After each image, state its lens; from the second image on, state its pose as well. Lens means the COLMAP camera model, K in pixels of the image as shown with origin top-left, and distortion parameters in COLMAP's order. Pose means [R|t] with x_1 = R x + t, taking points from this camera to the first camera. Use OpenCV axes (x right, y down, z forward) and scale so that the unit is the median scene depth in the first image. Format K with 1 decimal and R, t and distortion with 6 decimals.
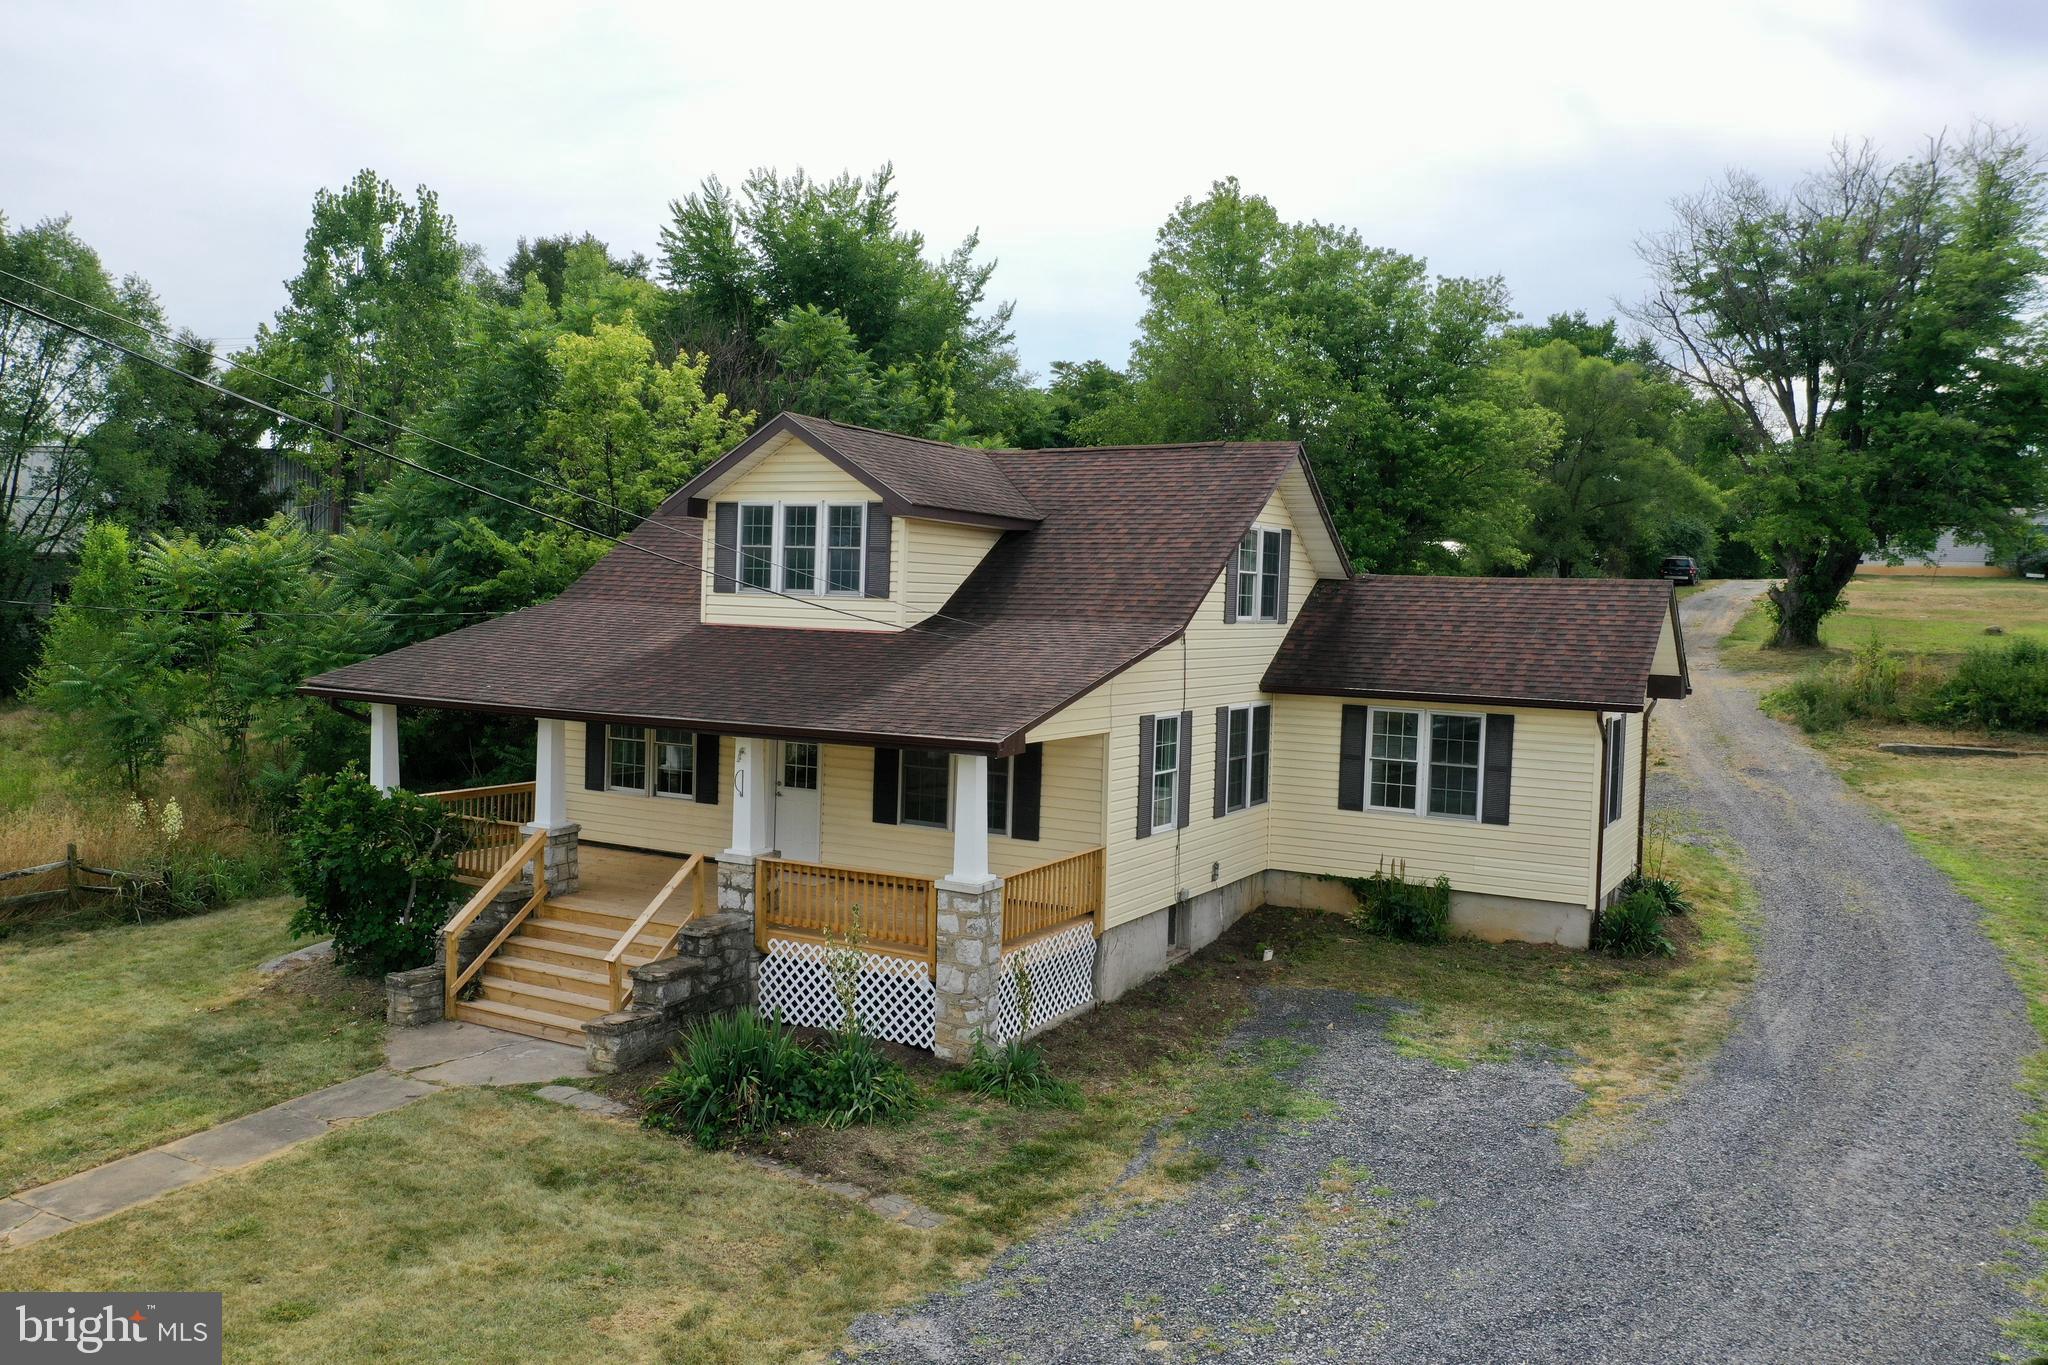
lens RADIAL K [[1590.5, 0, 1024.0], [0, 1590.5, 682.5], [0, 0, 1]] dist [-0.015409, -0.004045]
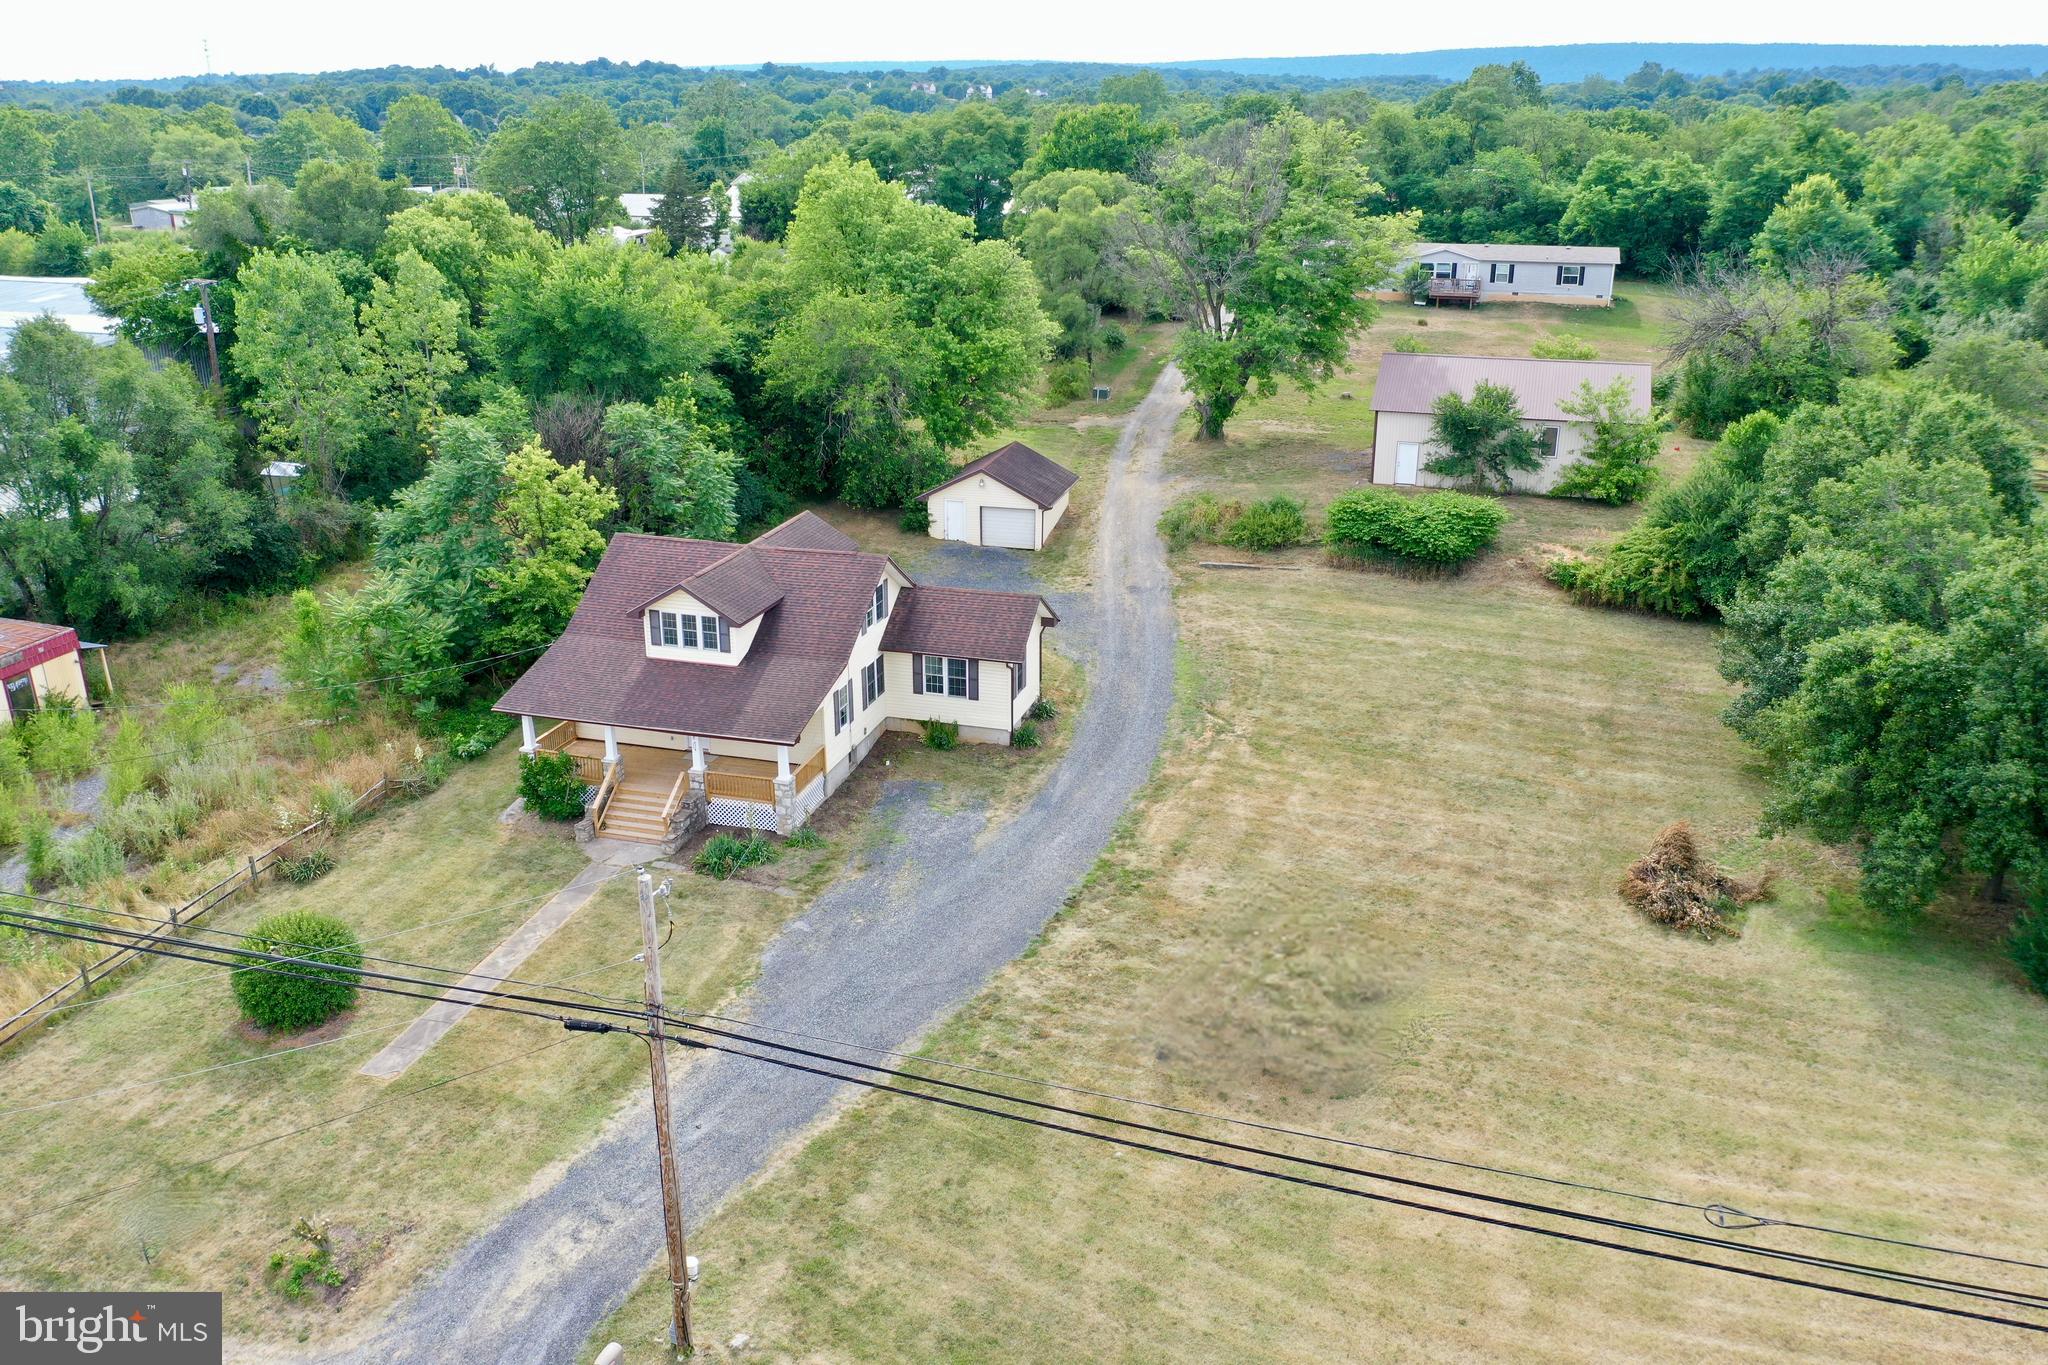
lens RADIAL K [[1590.5, 0, 1024.0], [0, 1590.5, 682.5], [0, 0, 1]] dist [-0.015409, -0.004045]
pose [[0.974240, -0.103403, 0.200411, -0.138517], [0.040523, 0.954489, 0.295481, -0.721674], [-0.221844, -0.279748, 0.934091, -1.458106]]
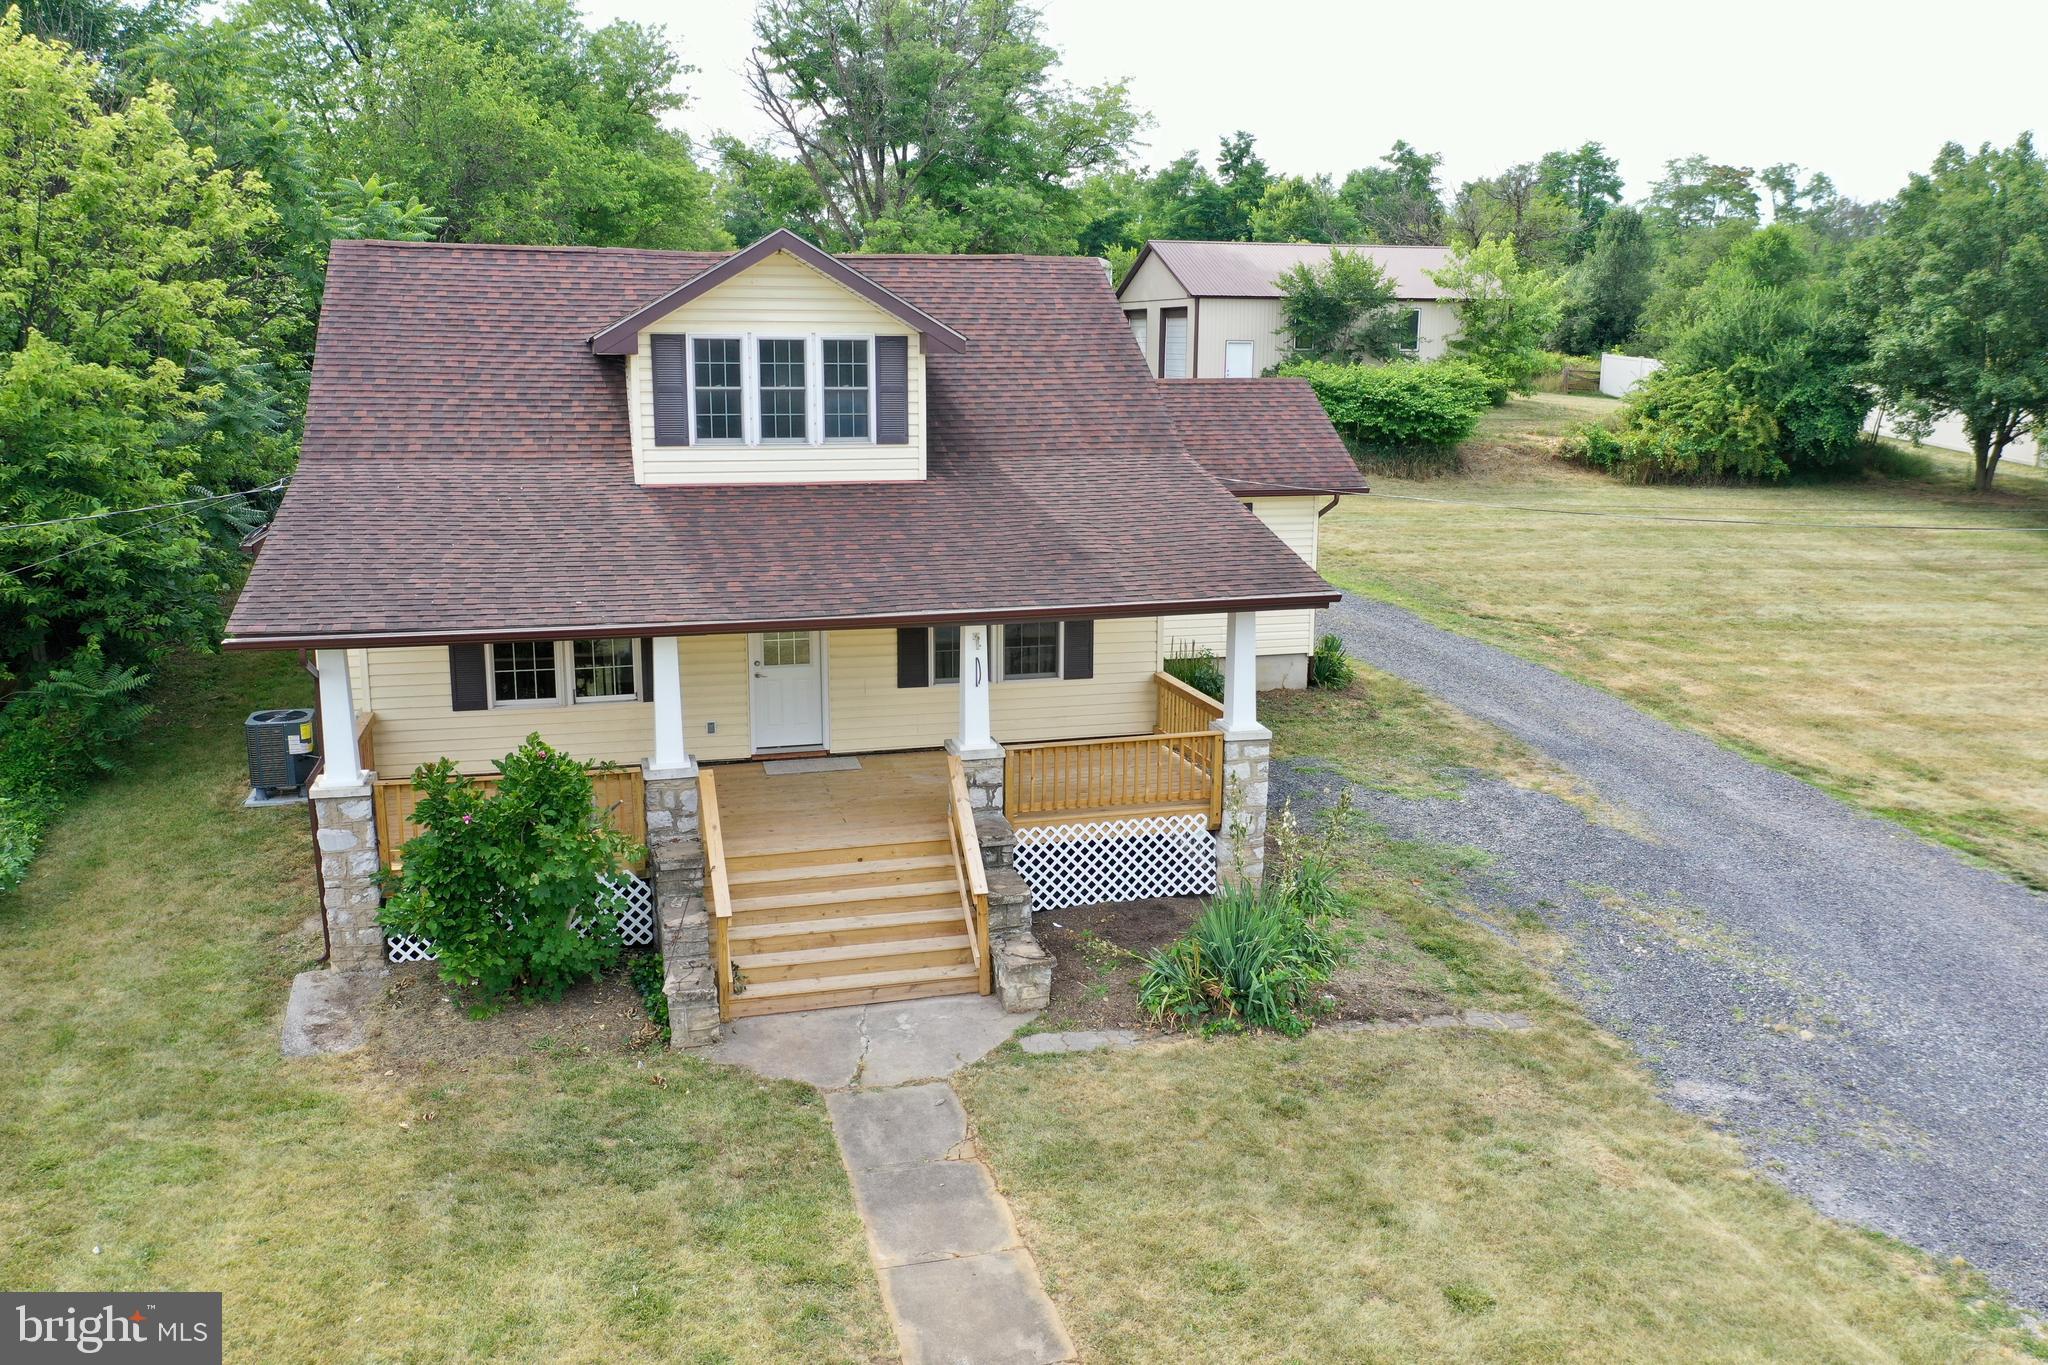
lens RADIAL K [[1590.5, 0, 1024.0], [0, 1590.5, 682.5], [0, 0, 1]] dist [-0.015409, -0.004045]
pose [[0.709833, -0.172291, 0.682973, -0.663003], [0.052194, 0.979823, 0.192929, -0.088693], [-0.702433, -0.101301, 0.704504, 0.291932]]
